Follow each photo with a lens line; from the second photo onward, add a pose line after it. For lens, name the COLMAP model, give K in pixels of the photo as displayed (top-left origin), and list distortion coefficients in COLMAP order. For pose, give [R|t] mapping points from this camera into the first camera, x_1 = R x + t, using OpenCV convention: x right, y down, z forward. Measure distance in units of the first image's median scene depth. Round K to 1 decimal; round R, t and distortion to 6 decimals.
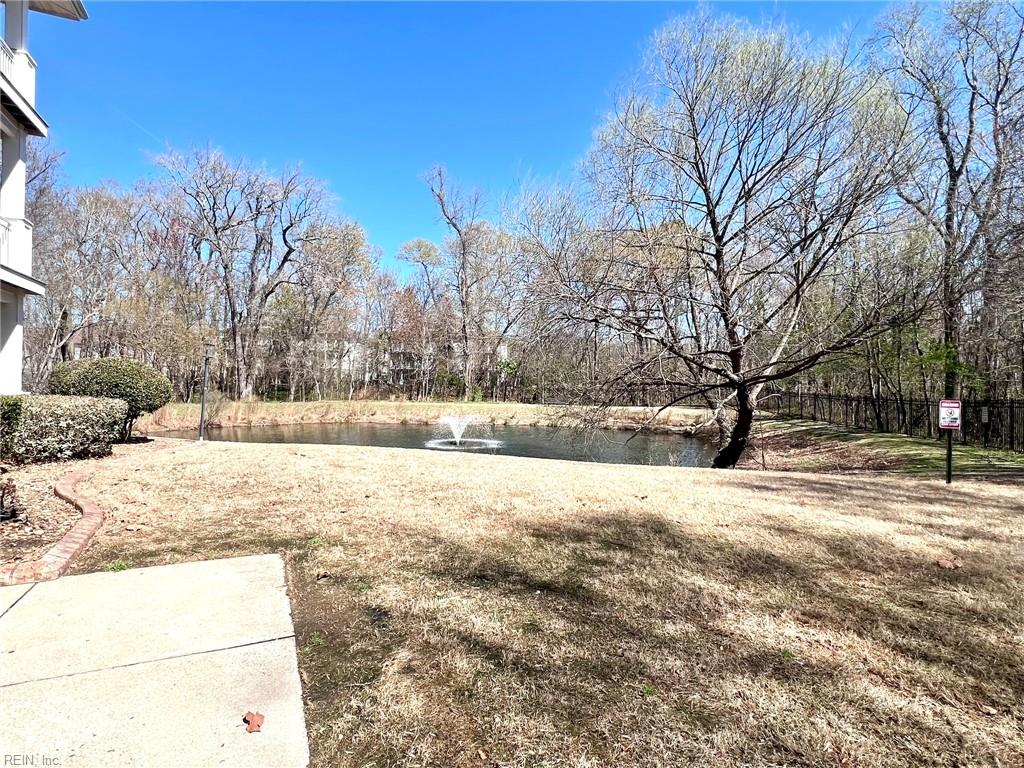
lens RADIAL K [[539.8, 0, 512.0], [0, 539.8, 380.6], [0, 0, 1]] dist [-0.003808, 0.000378]
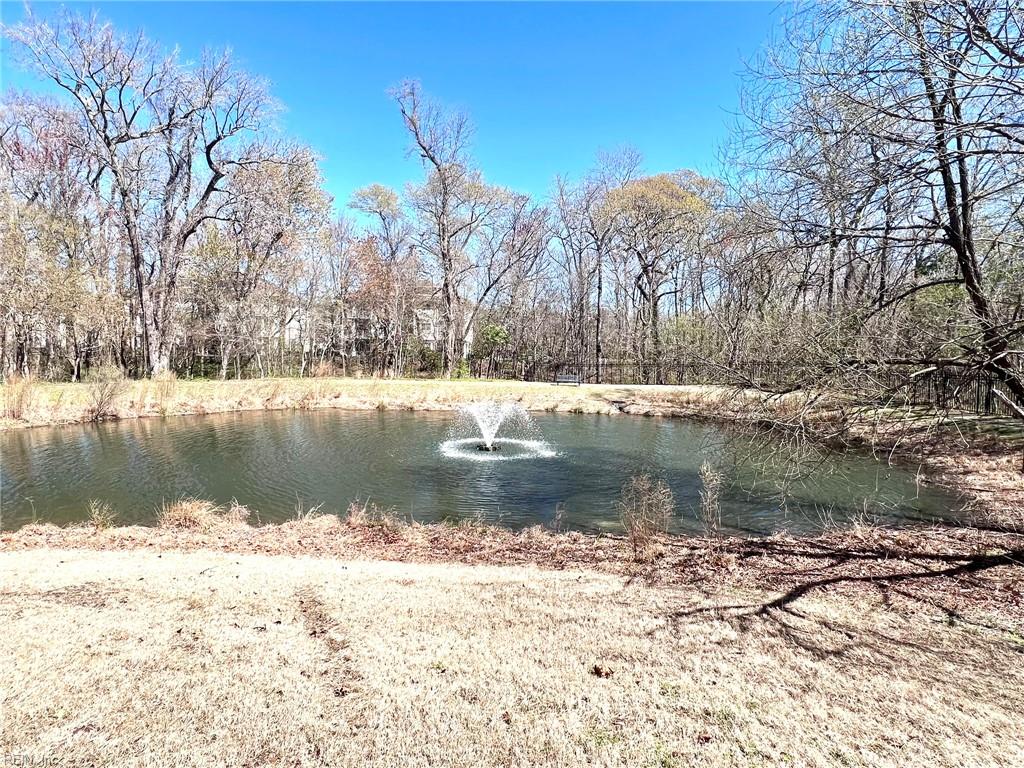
lens RADIAL K [[539.8, 0, 509.7], [0, 539.8, 381.2], [0, 0, 1]] dist [-0.003808, 0.000378]
pose [[0.994697, -0.001036, 0.102841, -0.082849], [-0.004446, 0.998581, 0.053061, -0.000527], [-0.102750, -0.053237, 0.993282, 0.196174]]
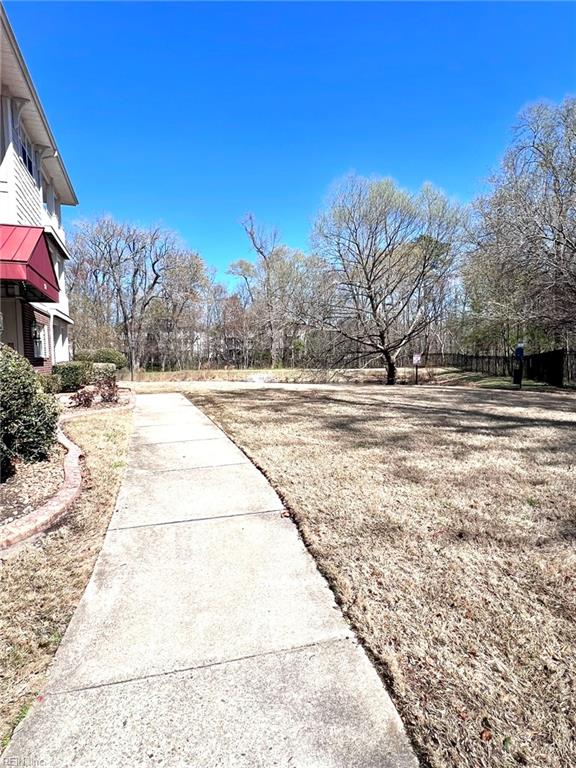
lens RADIAL K [[404.8, 0, 291.9], [0, 404.8, 386.0], [0, 0, 1]] dist [-0.003808, 0.000378]
pose [[0.997123, -0.026662, -0.070960, 0.054854], [0.031884, 0.996784, 0.073516, 0.004772], [0.068772, -0.075567, 0.994766, -0.168901]]
